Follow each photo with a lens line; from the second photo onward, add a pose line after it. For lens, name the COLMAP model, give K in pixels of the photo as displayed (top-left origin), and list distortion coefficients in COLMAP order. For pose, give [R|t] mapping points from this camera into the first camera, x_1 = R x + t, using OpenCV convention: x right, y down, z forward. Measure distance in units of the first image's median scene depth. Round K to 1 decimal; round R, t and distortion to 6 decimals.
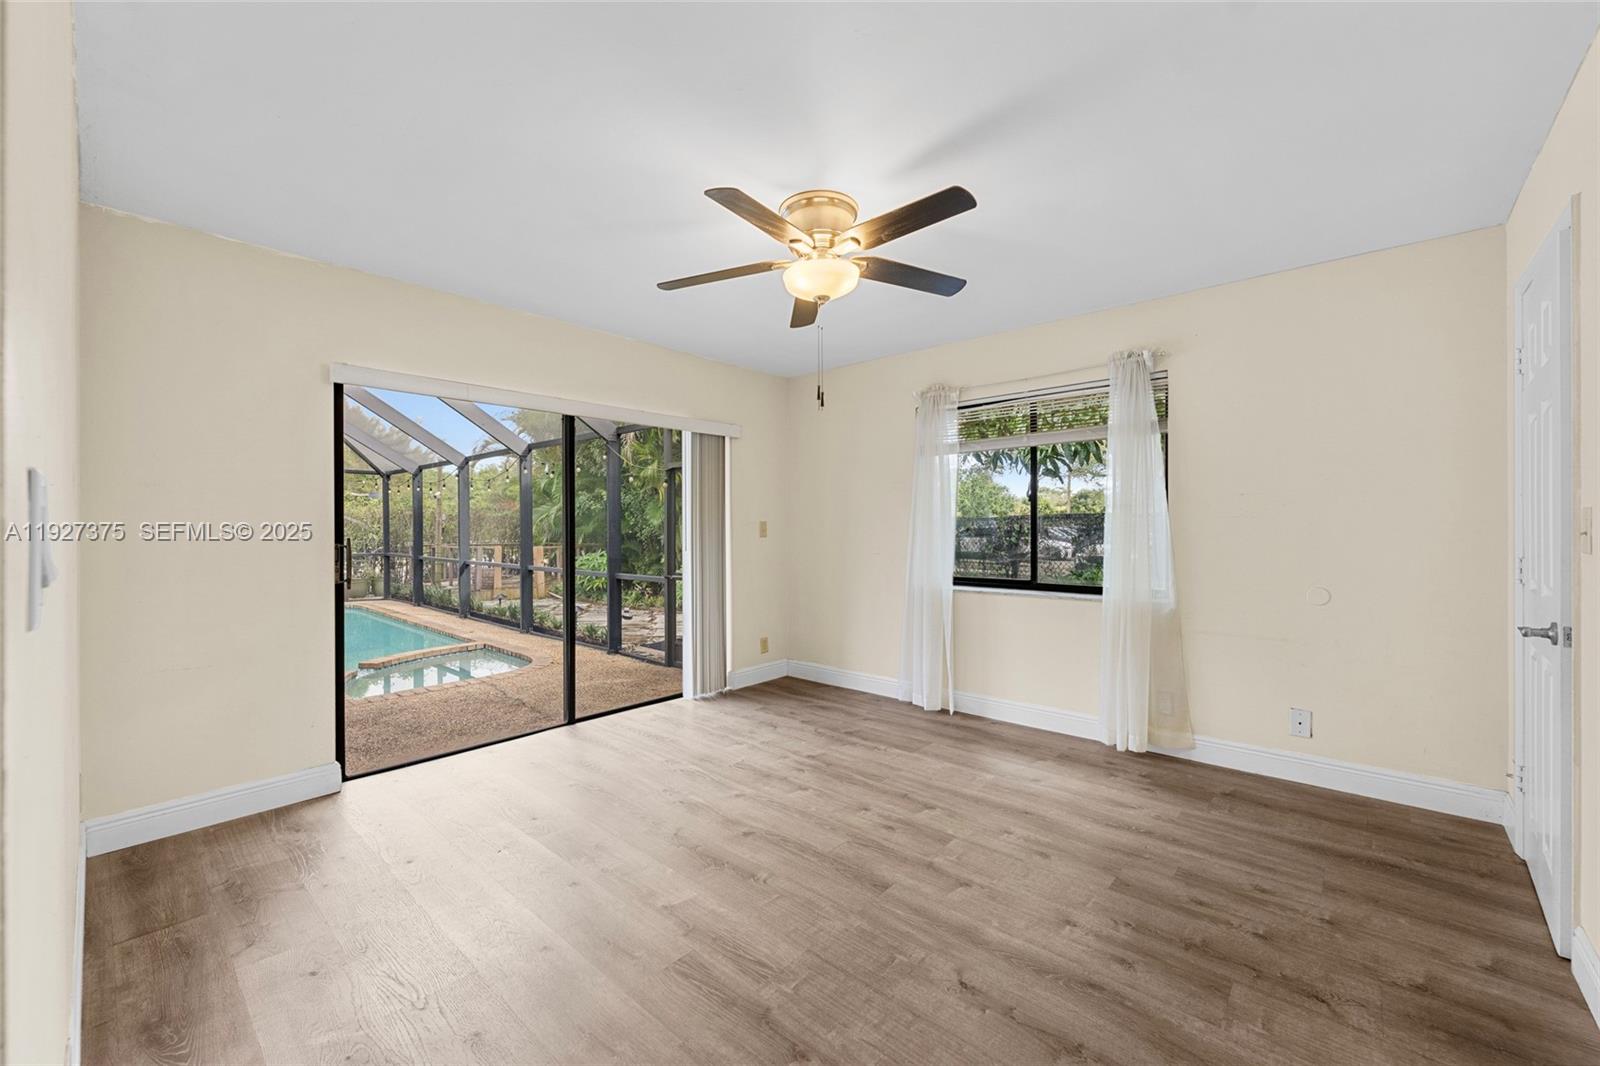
lens RADIAL K [[640.2, 0, 802.5], [0, 640.2, 520.6], [0, 0, 1]] dist [-0.001758, 0.000659]
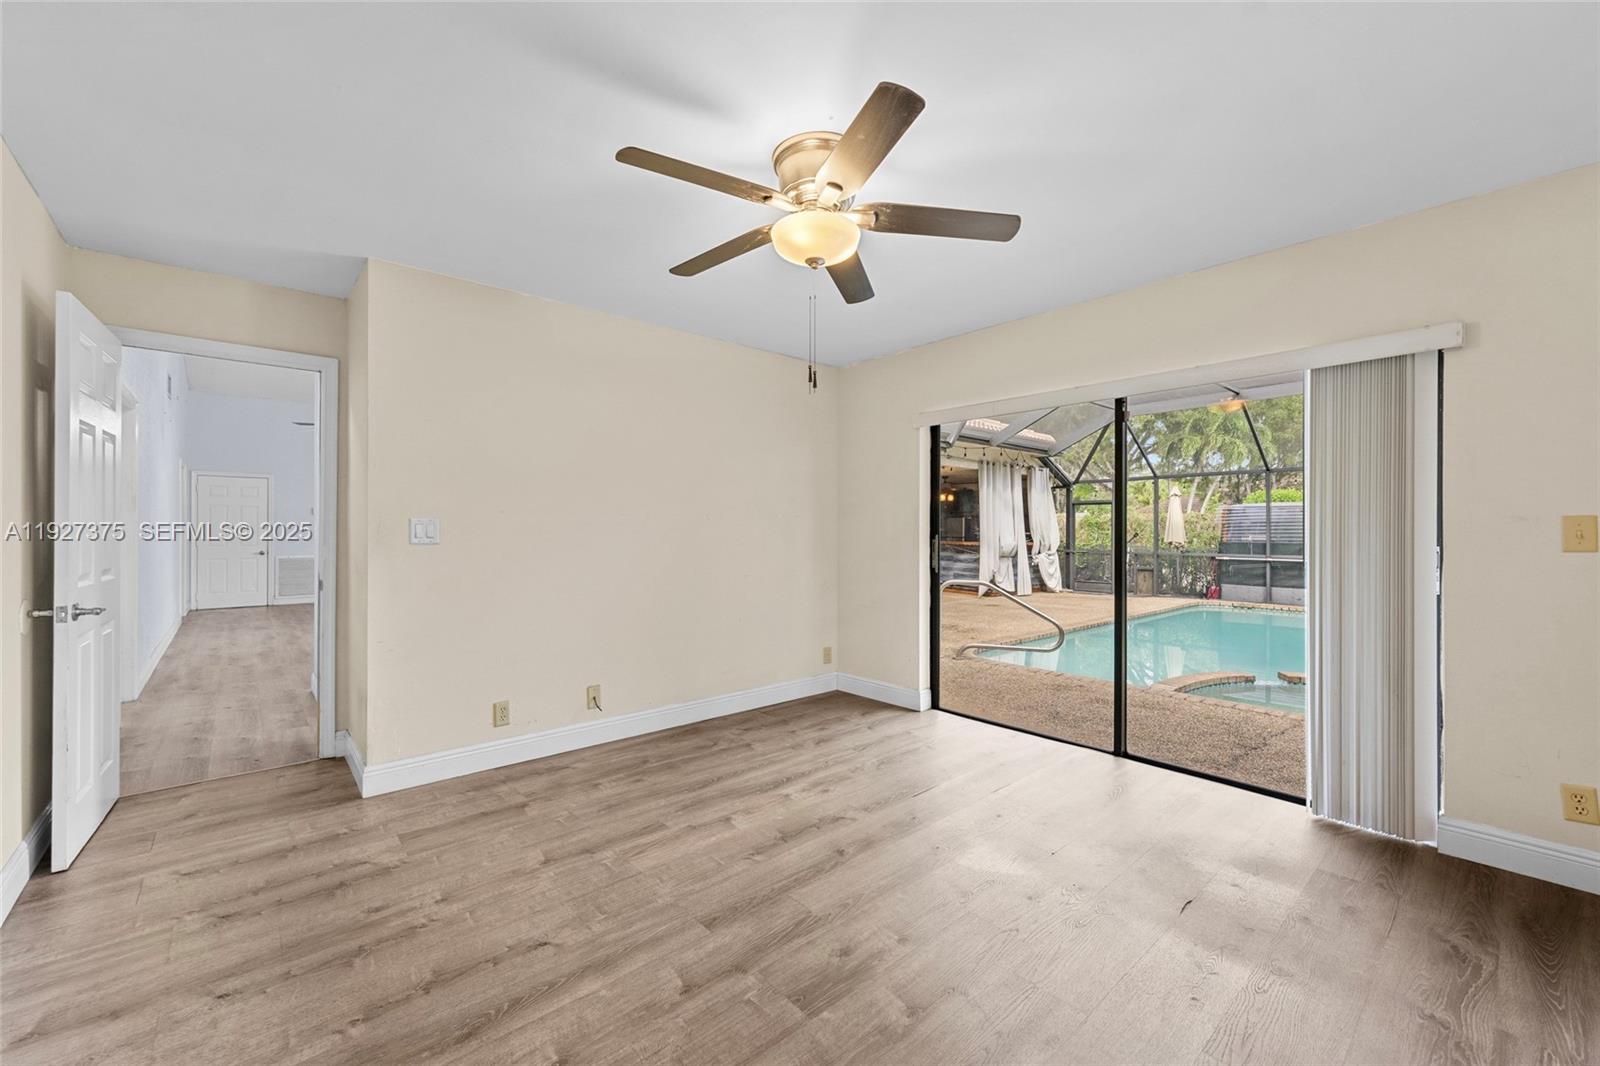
lens RADIAL K [[640.2, 0, 792.6], [0, 640.2, 533.8], [0, 0, 1]] dist [-0.001758, 0.000659]
pose [[-0.135288, 0.012092, -0.990733, 0.975713], [0.009218, 0.999898, 0.010945, 0.006120], [0.990763, -0.007652, -0.135385, 1.205758]]
